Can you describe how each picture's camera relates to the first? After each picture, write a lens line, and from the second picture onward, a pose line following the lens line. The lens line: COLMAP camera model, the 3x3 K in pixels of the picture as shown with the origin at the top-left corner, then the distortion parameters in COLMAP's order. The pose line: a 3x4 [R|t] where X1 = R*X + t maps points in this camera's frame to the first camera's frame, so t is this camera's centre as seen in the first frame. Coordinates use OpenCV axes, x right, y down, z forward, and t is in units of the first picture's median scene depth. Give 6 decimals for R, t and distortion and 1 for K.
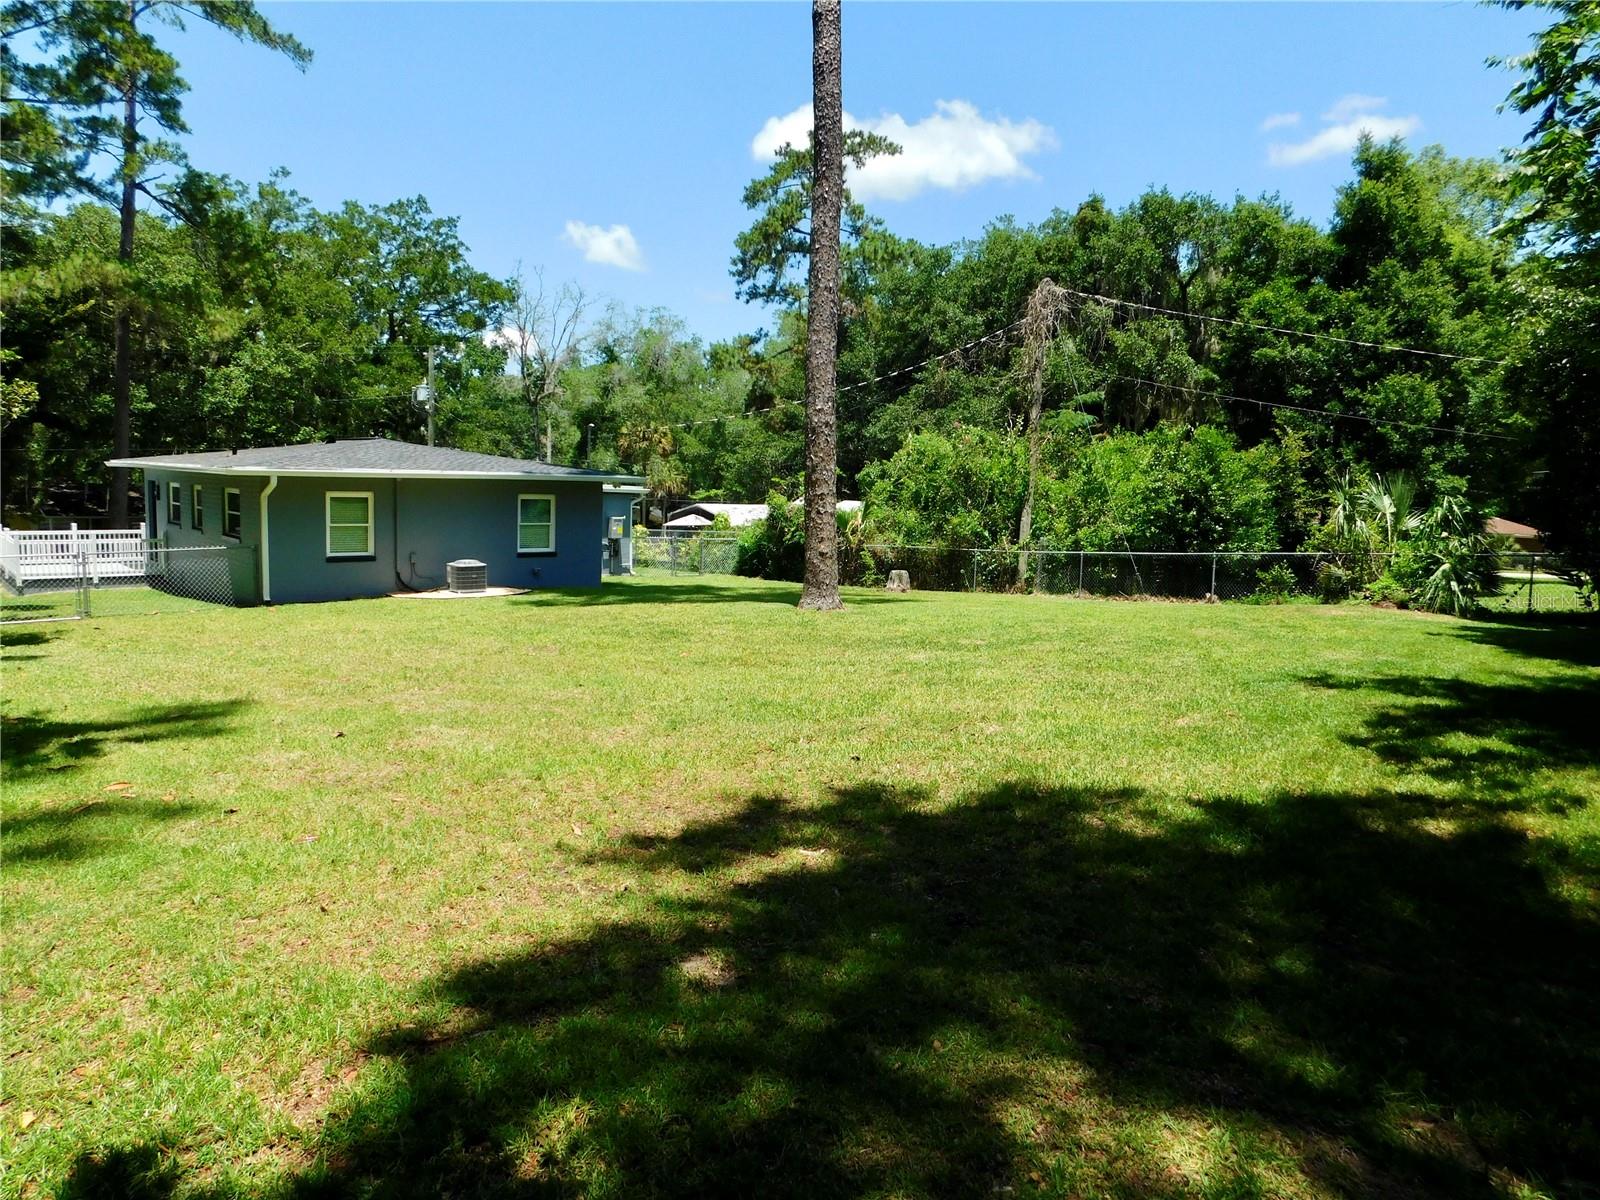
lens RADIAL K [[1058.1, 0, 800.7], [0, 1058.1, 604.9], [0, 0, 1]] dist [-0.078712, 0.066081]
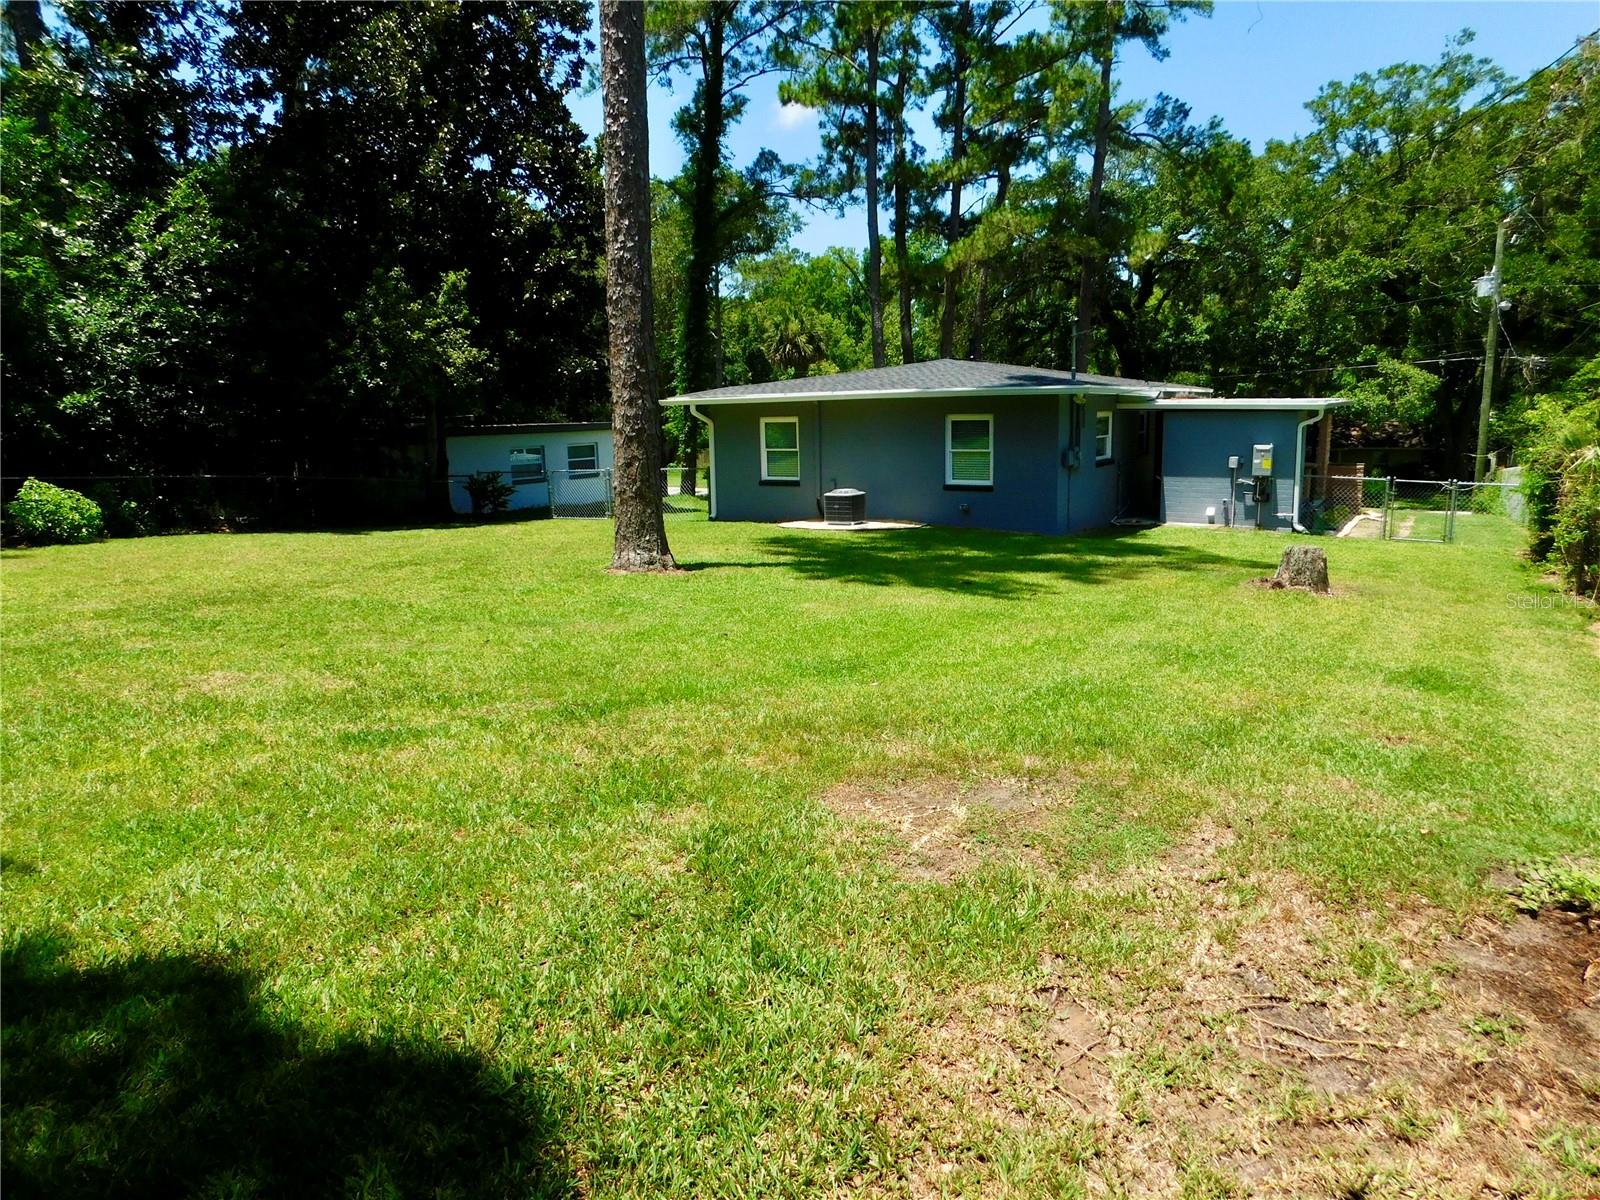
lens RADIAL K [[1058.1, 0, 800.7], [0, 1058.1, 604.9], [0, 0, 1]] dist [-0.078712, 0.066081]
pose [[0.291699, 0.138547, -0.946423, 0.553062], [-0.080567, 0.989497, 0.120020, -0.050109], [0.953111, 0.041241, 0.299797, 0.690824]]
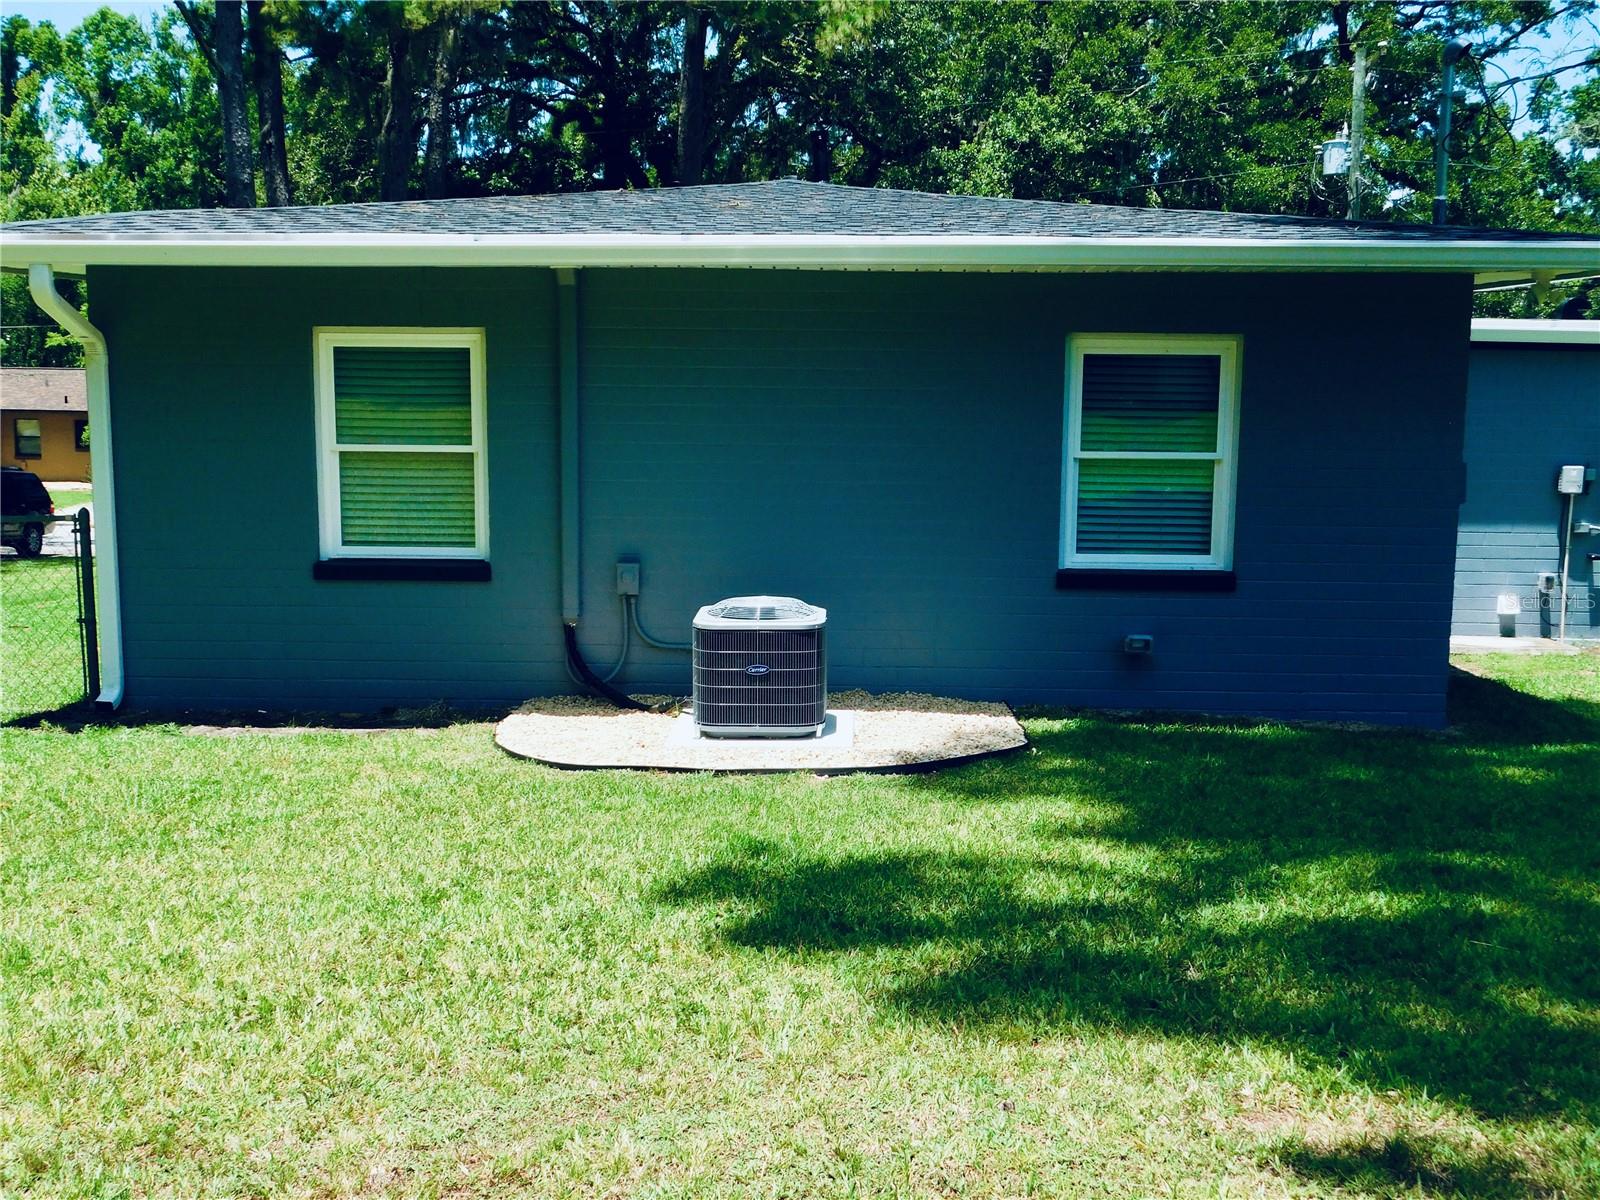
lens RADIAL K [[1690.1, 0, 802.0], [0, 1690.1, 602.0], [0, 0, 1]] dist [0.011073, -0.017830]
pose [[0.728683, 0.073861, -0.680856, -0.043459], [-0.064953, 0.997139, 0.038657, -0.058065], [0.681764, 0.016055, 0.731396, 0.718428]]
